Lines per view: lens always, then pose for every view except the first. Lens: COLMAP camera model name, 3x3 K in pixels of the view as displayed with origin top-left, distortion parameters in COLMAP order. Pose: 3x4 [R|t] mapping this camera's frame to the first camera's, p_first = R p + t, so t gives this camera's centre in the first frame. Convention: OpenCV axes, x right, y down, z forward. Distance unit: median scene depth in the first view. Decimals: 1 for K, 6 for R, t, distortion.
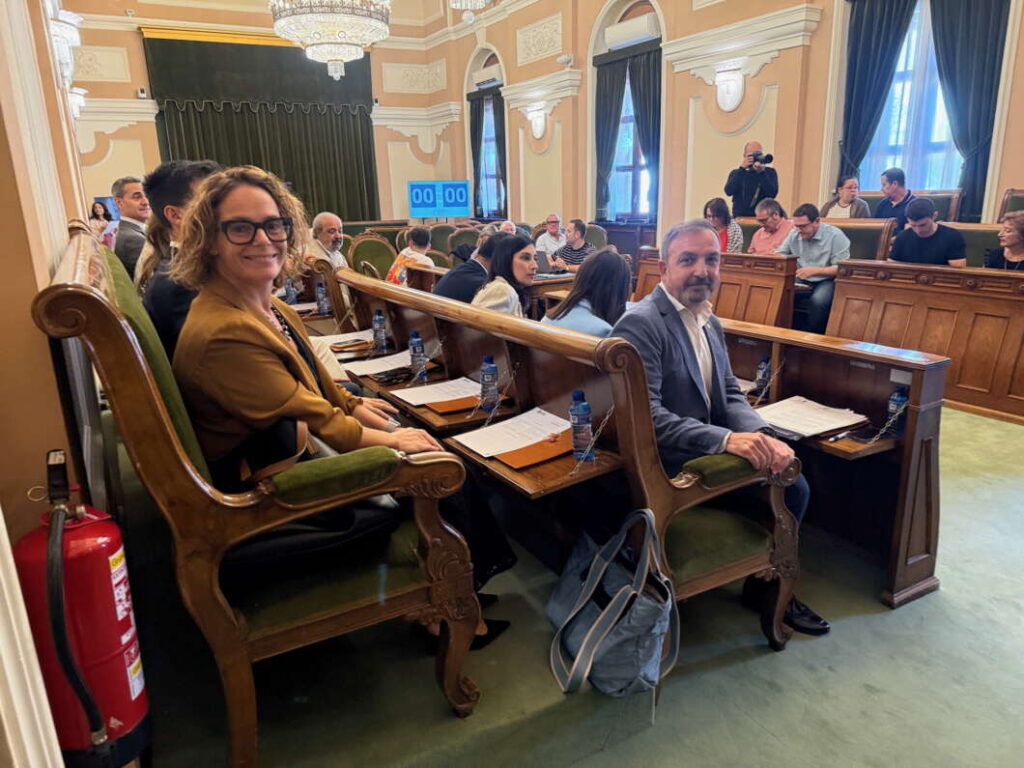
lens RADIAL K [[720.4, 0, 510.0], [0, 720.4, 385.3], [0, 0, 1]] dist [0.002687, -0.003161]
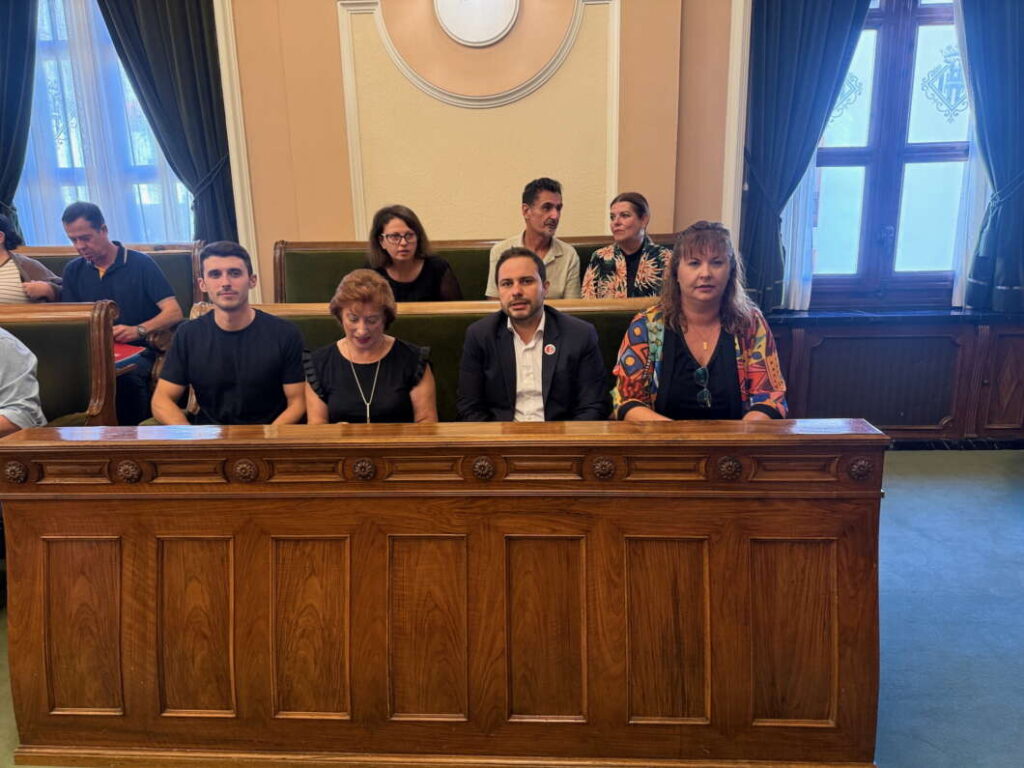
lens RADIAL K [[720.4, 0, 510.4], [0, 720.4, 385.0], [0, 0, 1]] dist [0.002687, -0.003161]
pose [[0.532923, -0.167533, 0.829413, 0.252513], [0.229856, 0.972008, 0.048647, -0.131121], [-0.814346, 0.164720, 0.556514, 0.494076]]
